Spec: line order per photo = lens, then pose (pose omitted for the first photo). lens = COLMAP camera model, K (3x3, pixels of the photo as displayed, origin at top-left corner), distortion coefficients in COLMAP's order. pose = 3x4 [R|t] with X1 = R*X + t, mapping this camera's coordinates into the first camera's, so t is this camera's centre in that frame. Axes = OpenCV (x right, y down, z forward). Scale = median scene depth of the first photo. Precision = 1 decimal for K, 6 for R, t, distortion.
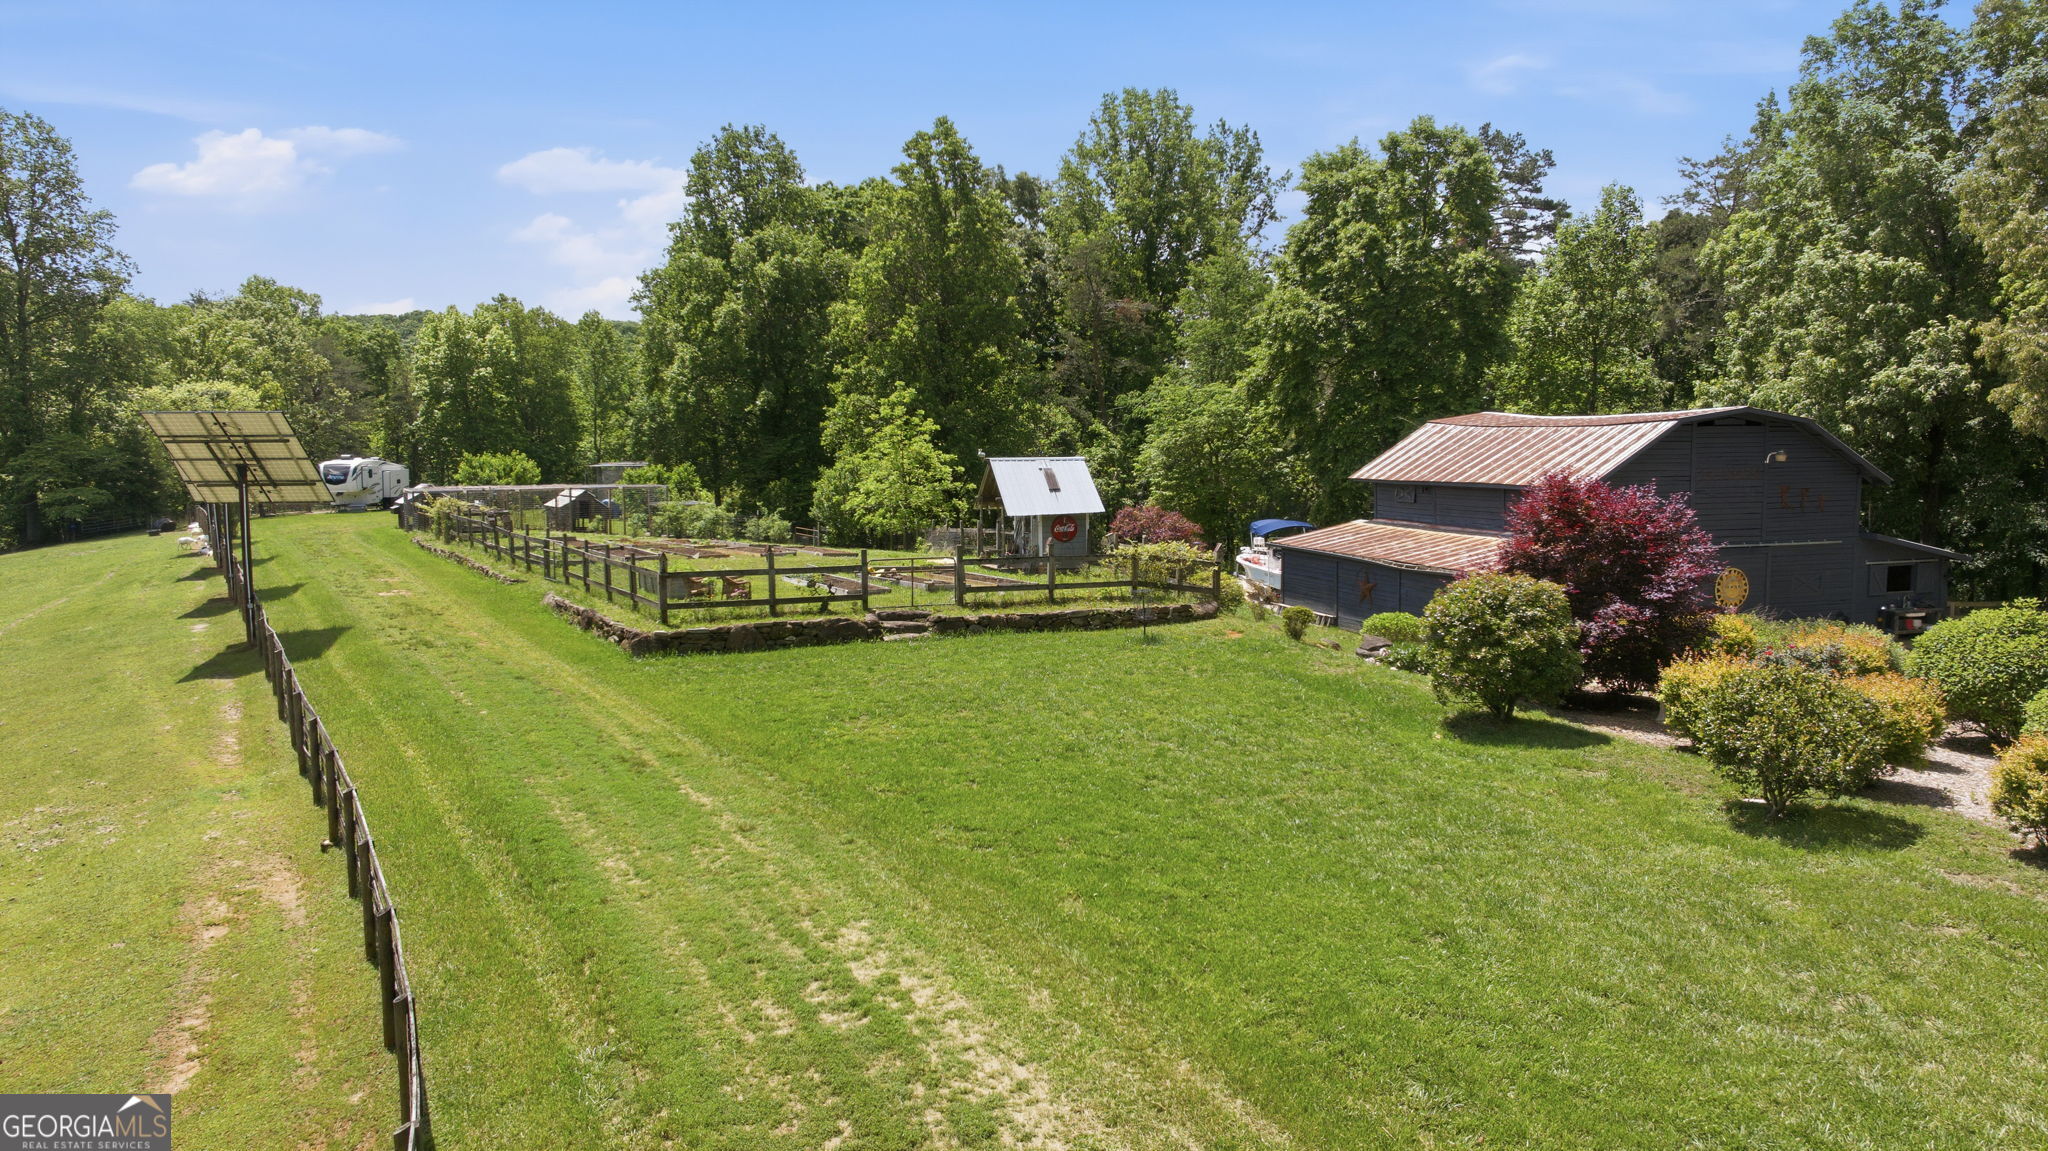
lens RADIAL K [[1499.4, 0, 1052.9], [0, 1499.4, 581.6], [0, 0, 1]] dist [-0.002820, 0.047859]
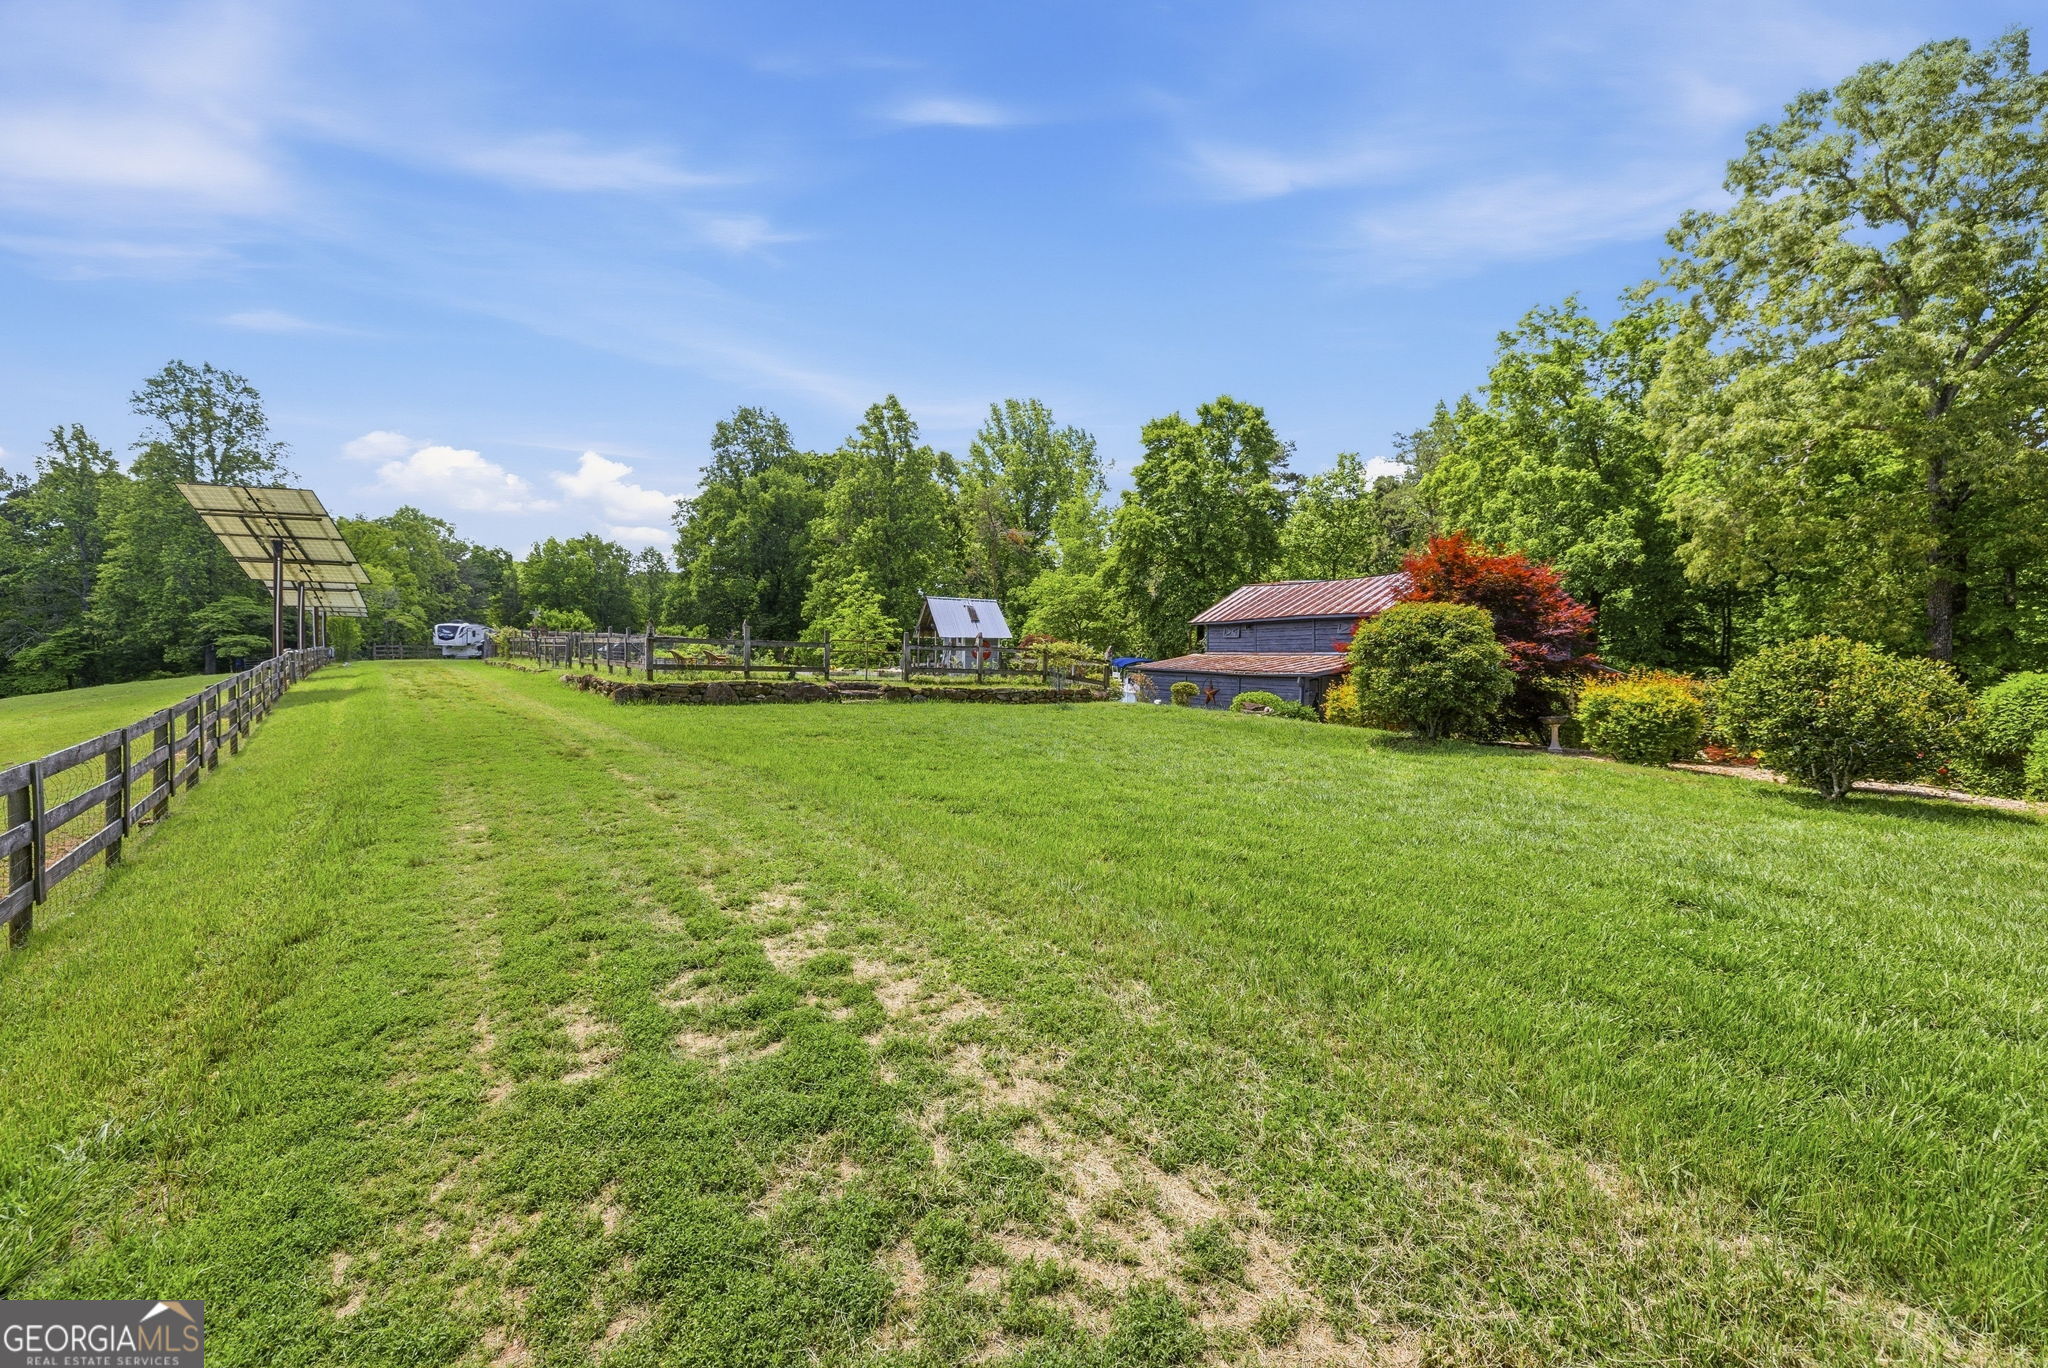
lens RADIAL K [[958.9, 0, 1024.0], [0, 958.9, 684.0], [0, 0, 1]] dist [0.017700, -0.000151]
pose [[0.997190, 0.018943, 0.072473, -0.016323], [-0.014778, 0.998231, -0.057581, 0.044293], [-0.073436, 0.056348, 0.995707, 0.156169]]
